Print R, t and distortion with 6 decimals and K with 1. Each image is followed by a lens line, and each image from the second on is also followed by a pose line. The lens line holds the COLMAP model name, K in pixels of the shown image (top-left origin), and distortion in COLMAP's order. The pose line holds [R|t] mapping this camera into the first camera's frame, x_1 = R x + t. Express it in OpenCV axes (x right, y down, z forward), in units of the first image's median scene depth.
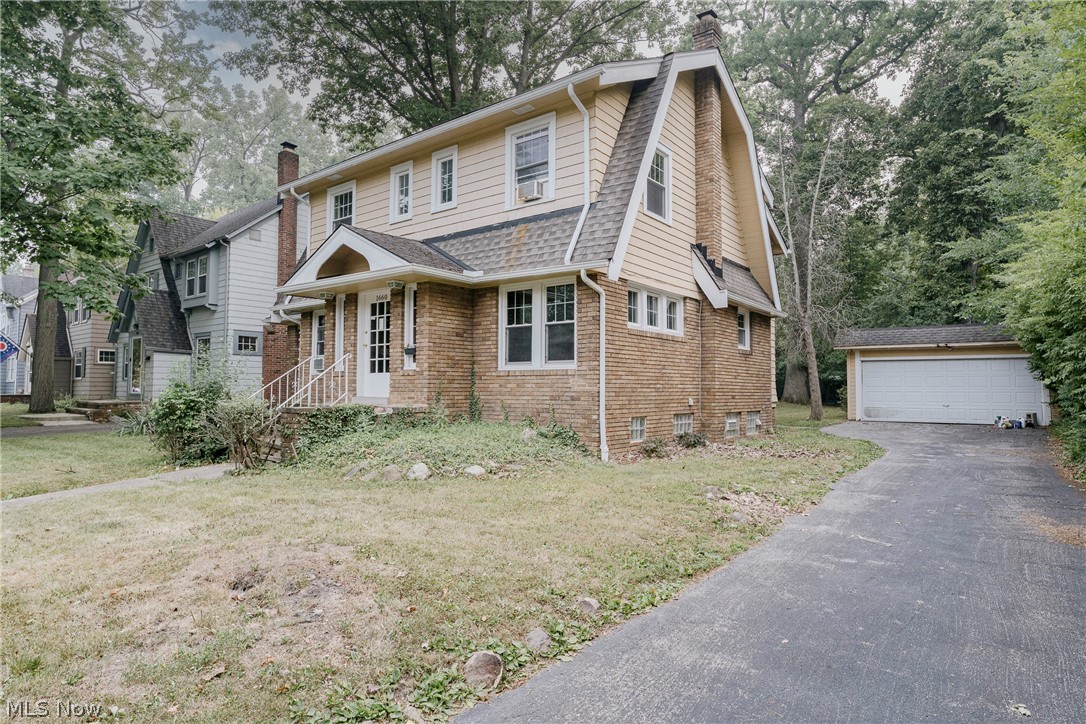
lens RADIAL K [[610.7, 0, 542.4], [0, 610.7, 360.4], [0, 0, 1]] dist [0.001334, 0.000273]
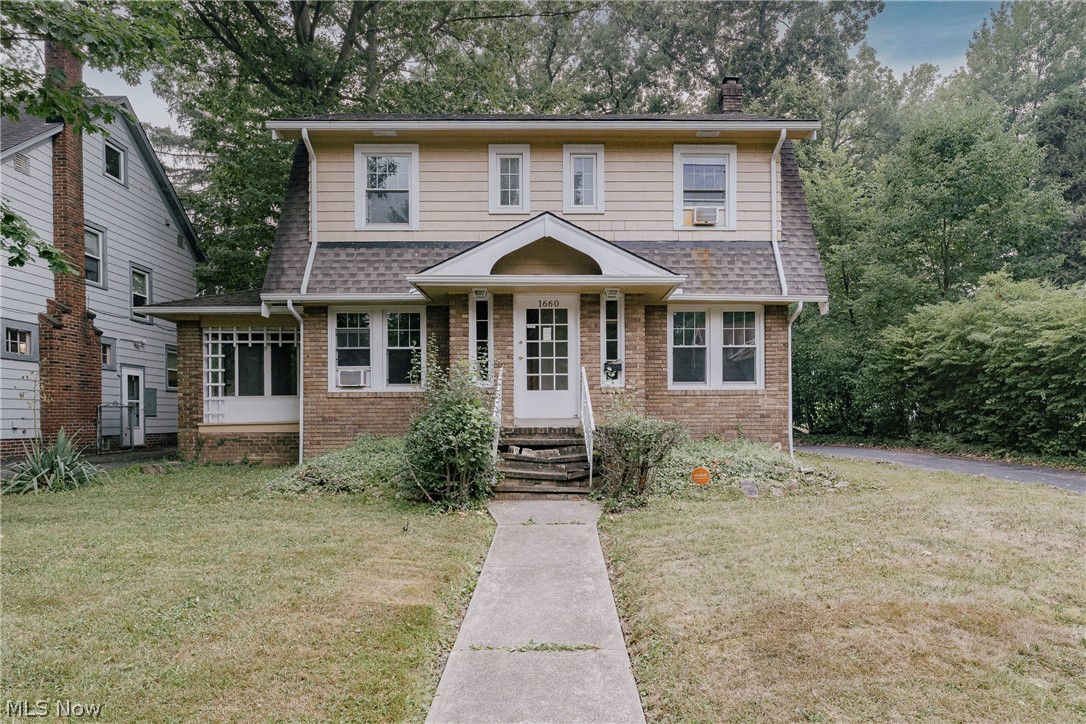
lens RADIAL K [[610.7, 0, 550.3], [0, 610.7, 421.4], [0, 0, 1]] dist [0.001334, 0.000273]
pose [[0.782254, -0.015074, 0.622777, -0.860268], [-0.020931, 0.998507, 0.050459, 0.021918], [-0.622608, -0.052507, 0.780770, 0.337447]]
